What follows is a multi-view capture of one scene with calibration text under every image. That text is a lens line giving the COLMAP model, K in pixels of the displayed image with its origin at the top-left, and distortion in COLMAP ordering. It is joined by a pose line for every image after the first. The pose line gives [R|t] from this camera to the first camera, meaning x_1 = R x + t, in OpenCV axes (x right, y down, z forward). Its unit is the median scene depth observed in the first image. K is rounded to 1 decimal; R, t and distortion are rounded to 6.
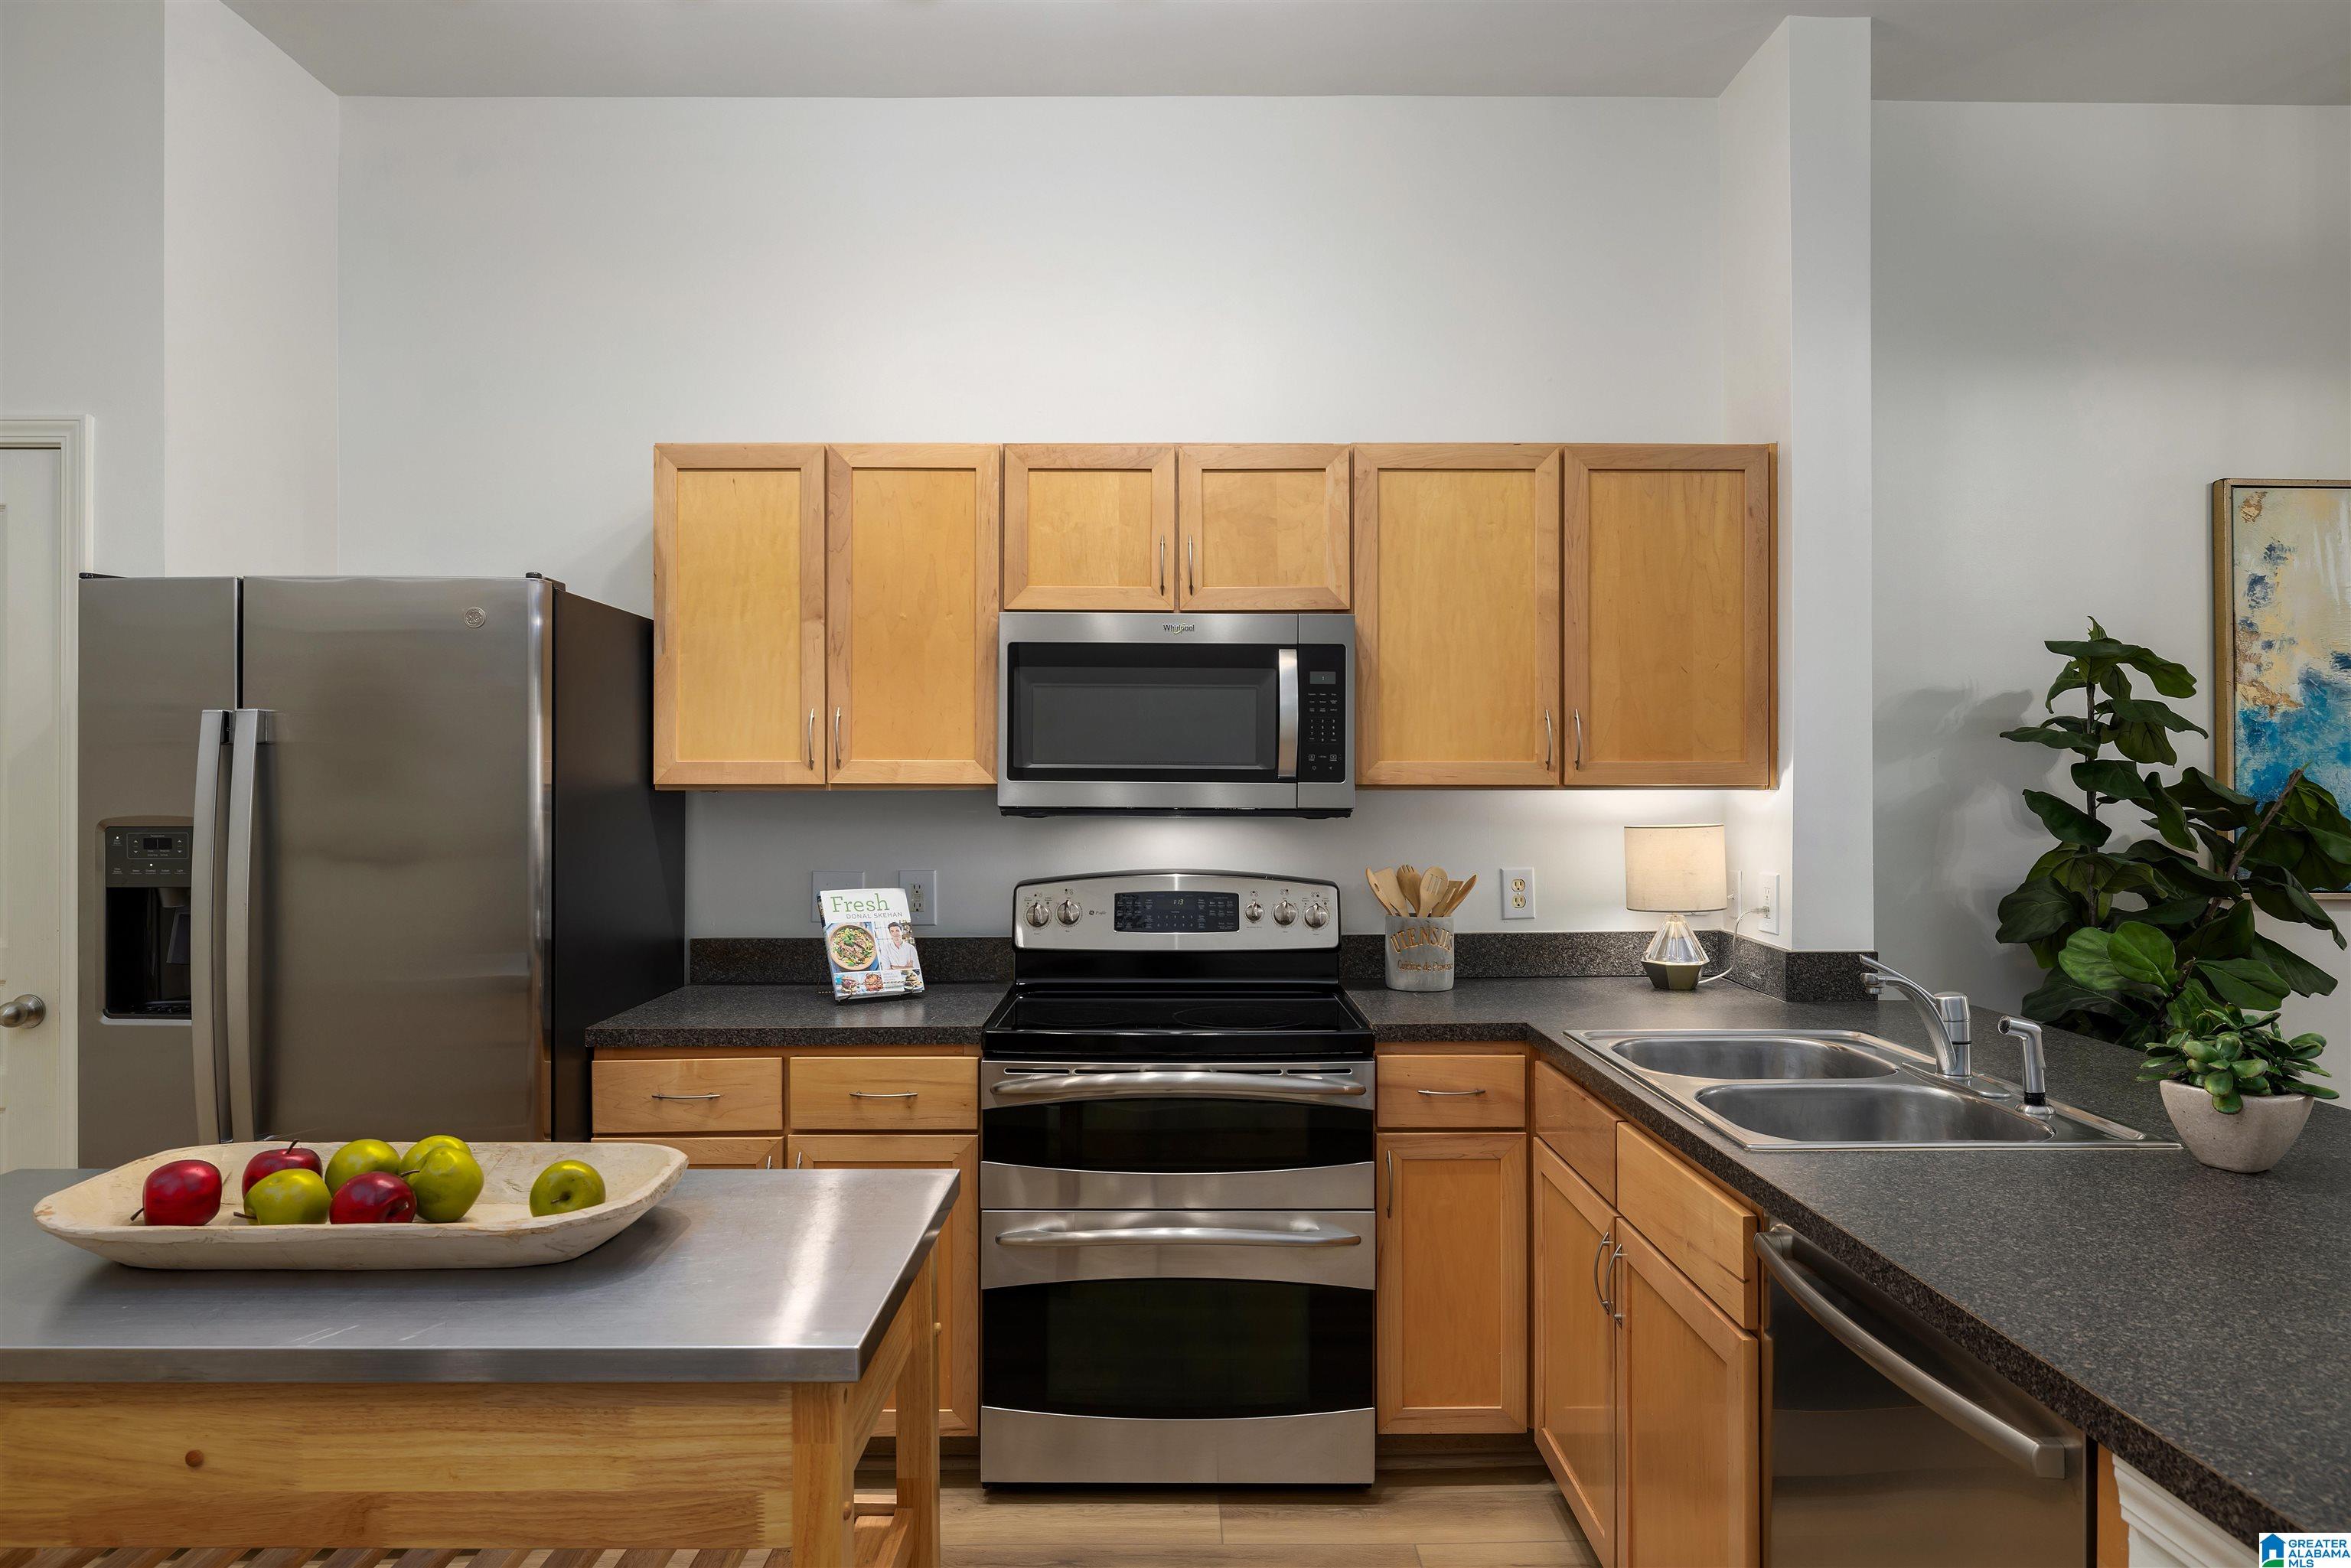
lens RADIAL K [[1398.6, 0, 1175.5], [0, 1398.6, 784.0], [0, 0, 1]] dist [-0.001661, -0.000483]
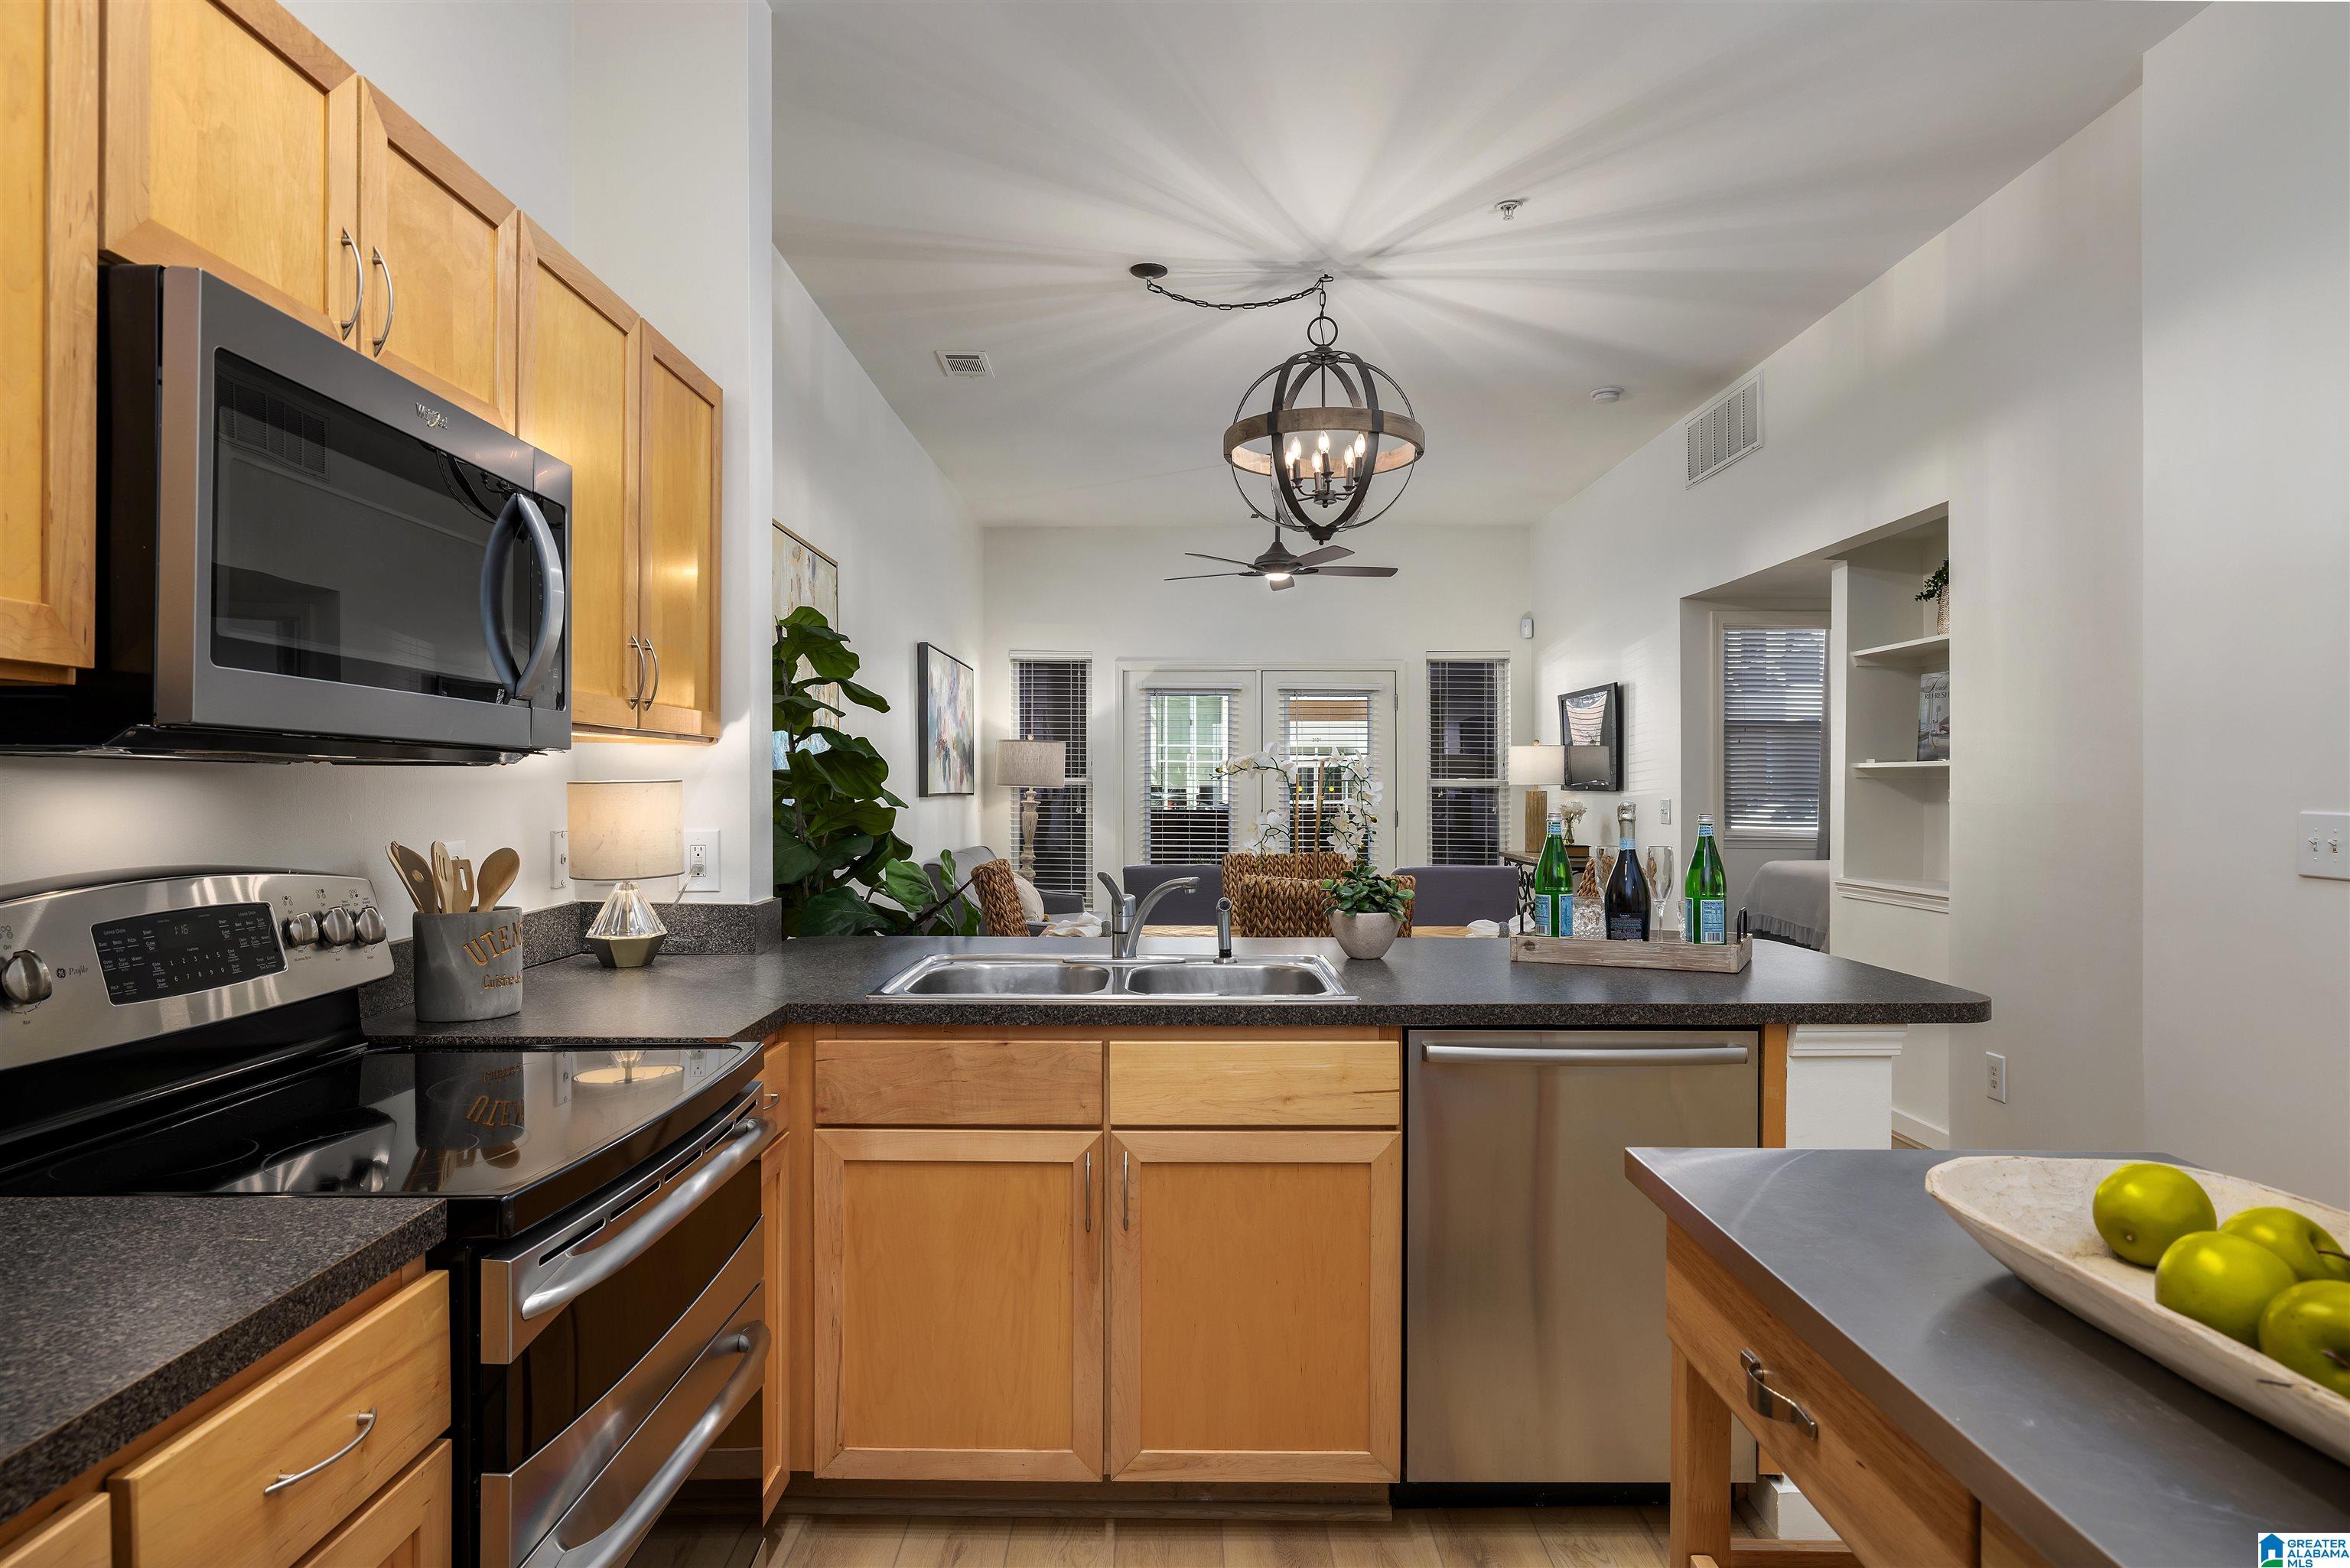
lens RADIAL K [[1364.2, 0, 1166.0], [0, 1364.2, 787.0], [0, 0, 1]] dist [-0.014198, -0.000304]
pose [[0.020081, -0.002263, 0.999796, -0.514820], [0.000245, 0.999997, 0.002259, 0.033391], [-0.999798, 0.000200, 0.020082, 0.674877]]
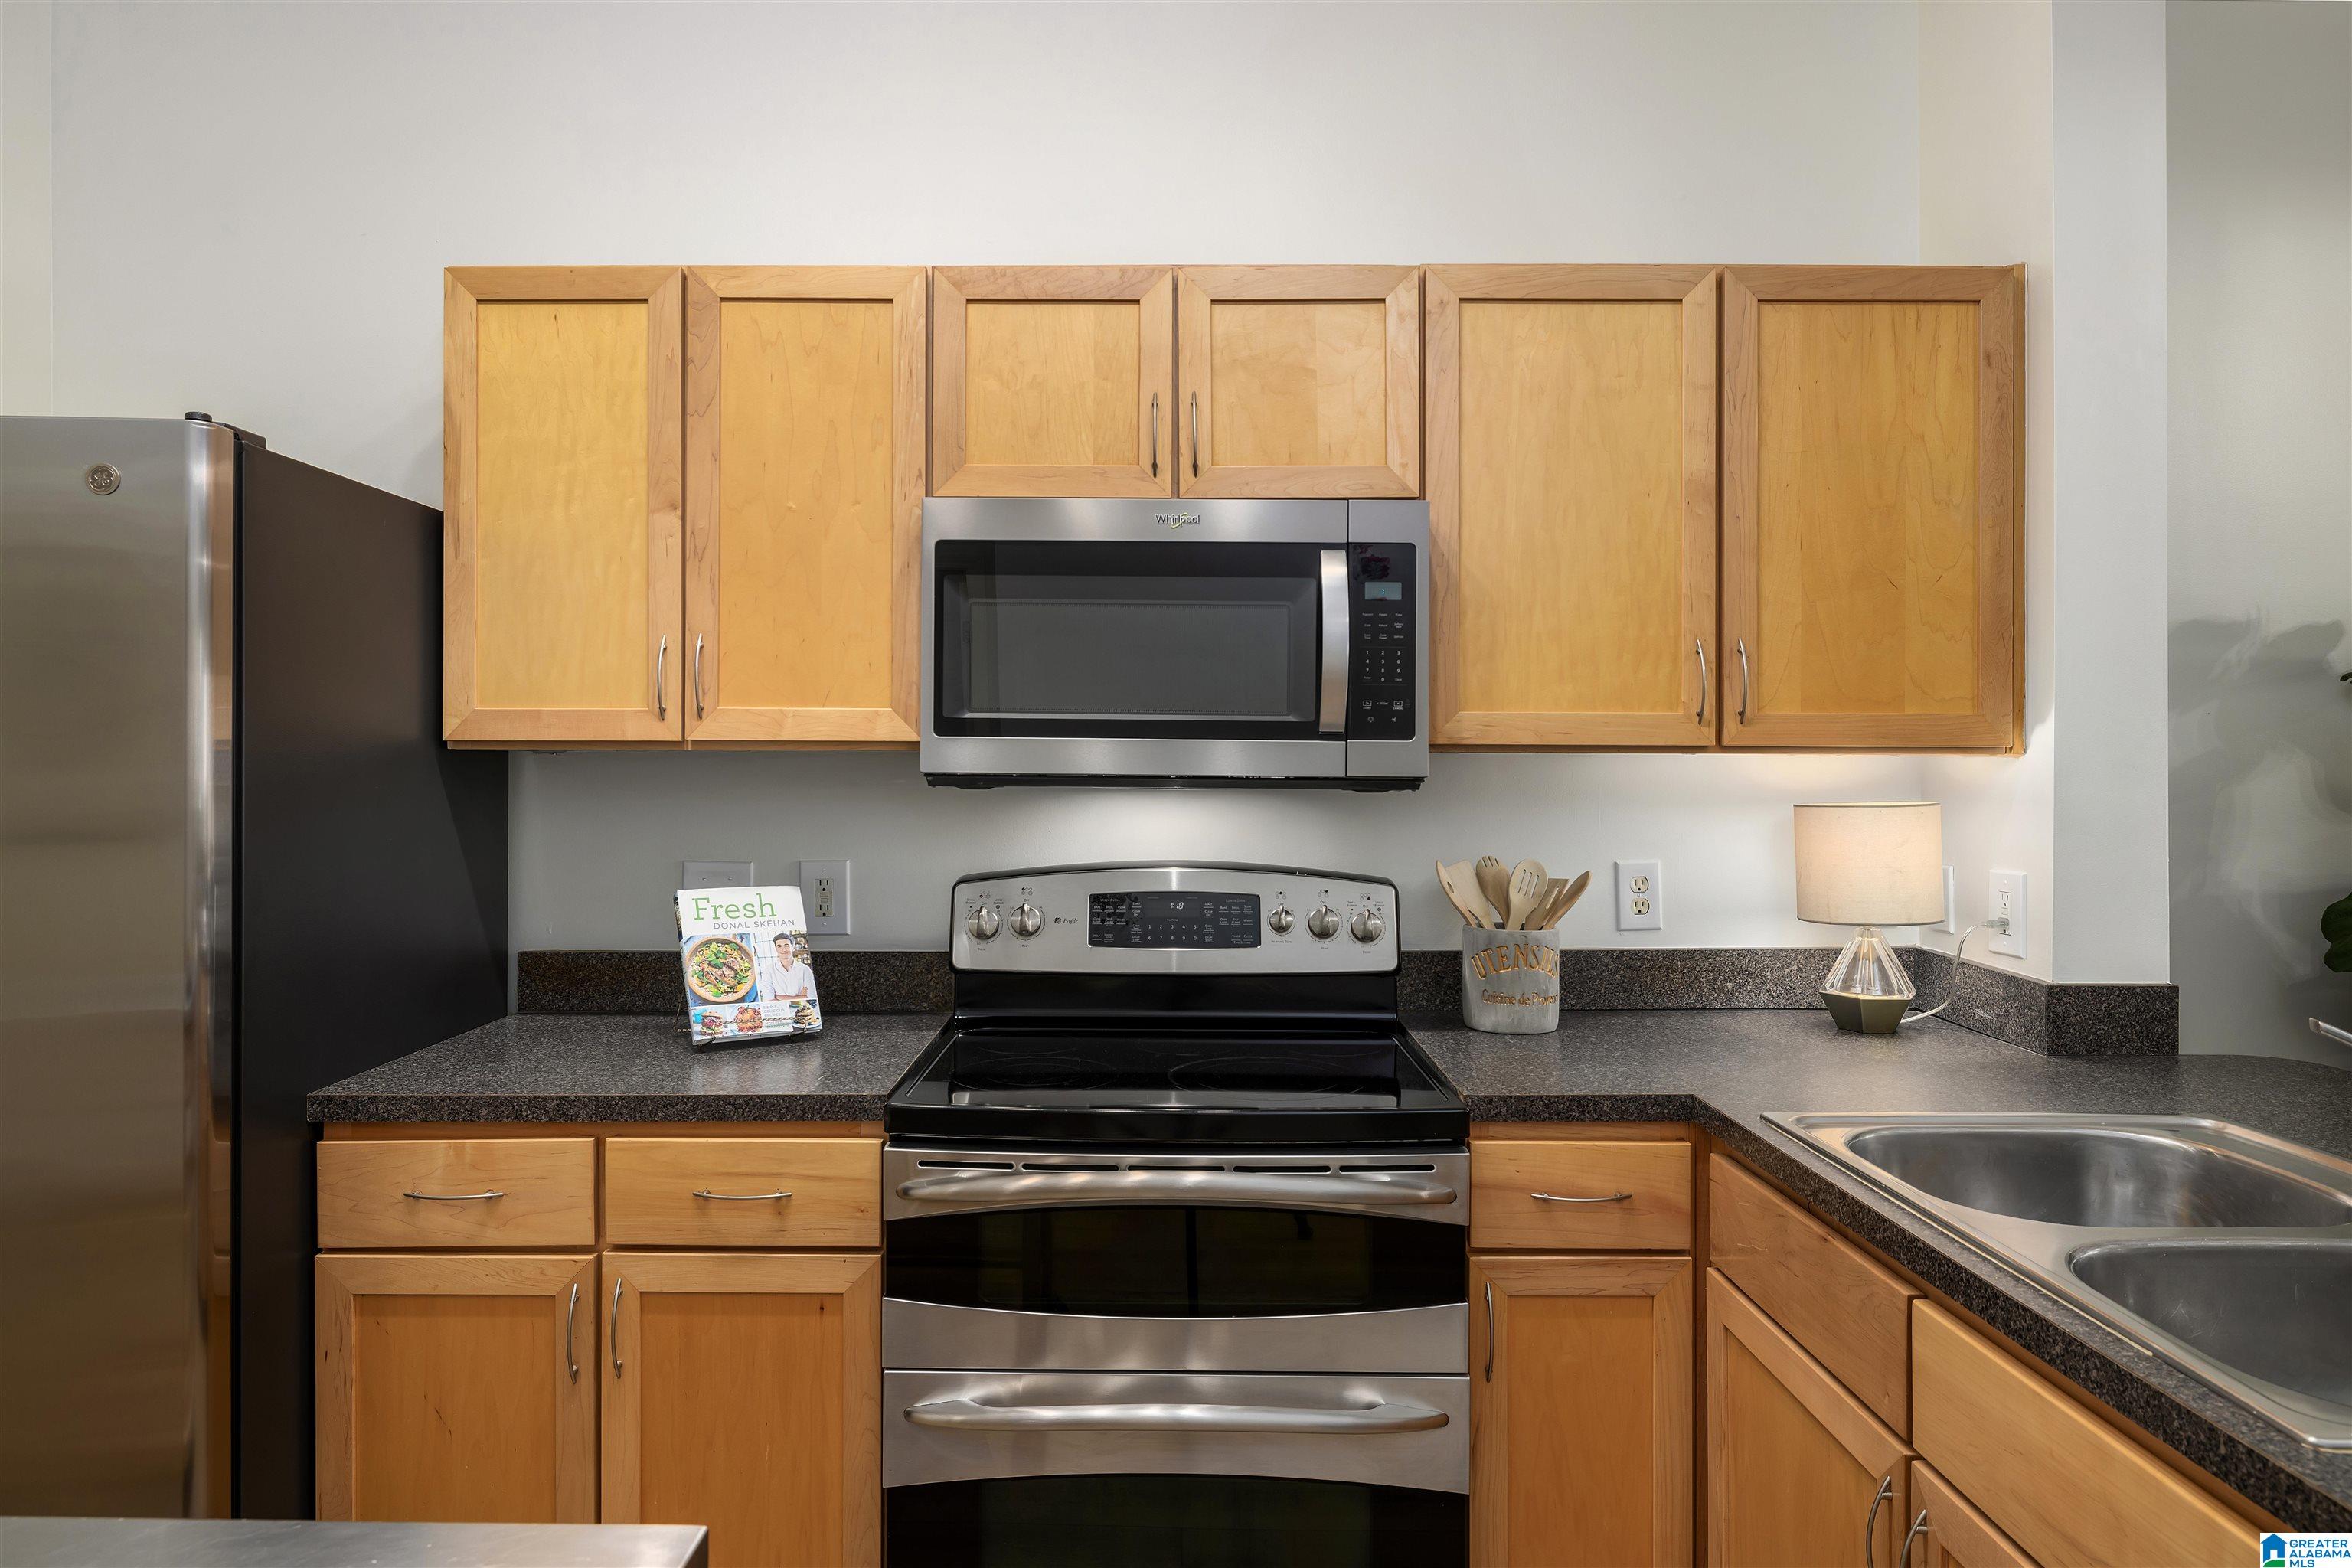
lens RADIAL K [[1399.2, 0, 1149.2], [0, 1399.2, 758.8], [0, 0, 1]] dist [0.000007, 0.000270]
pose [[0.999849, 0.002863, -0.017114, 0.000001], [-0.002913, 0.999992, -0.002887, 0.010376], [0.017105, 0.002937, 0.999849, 0.287547]]
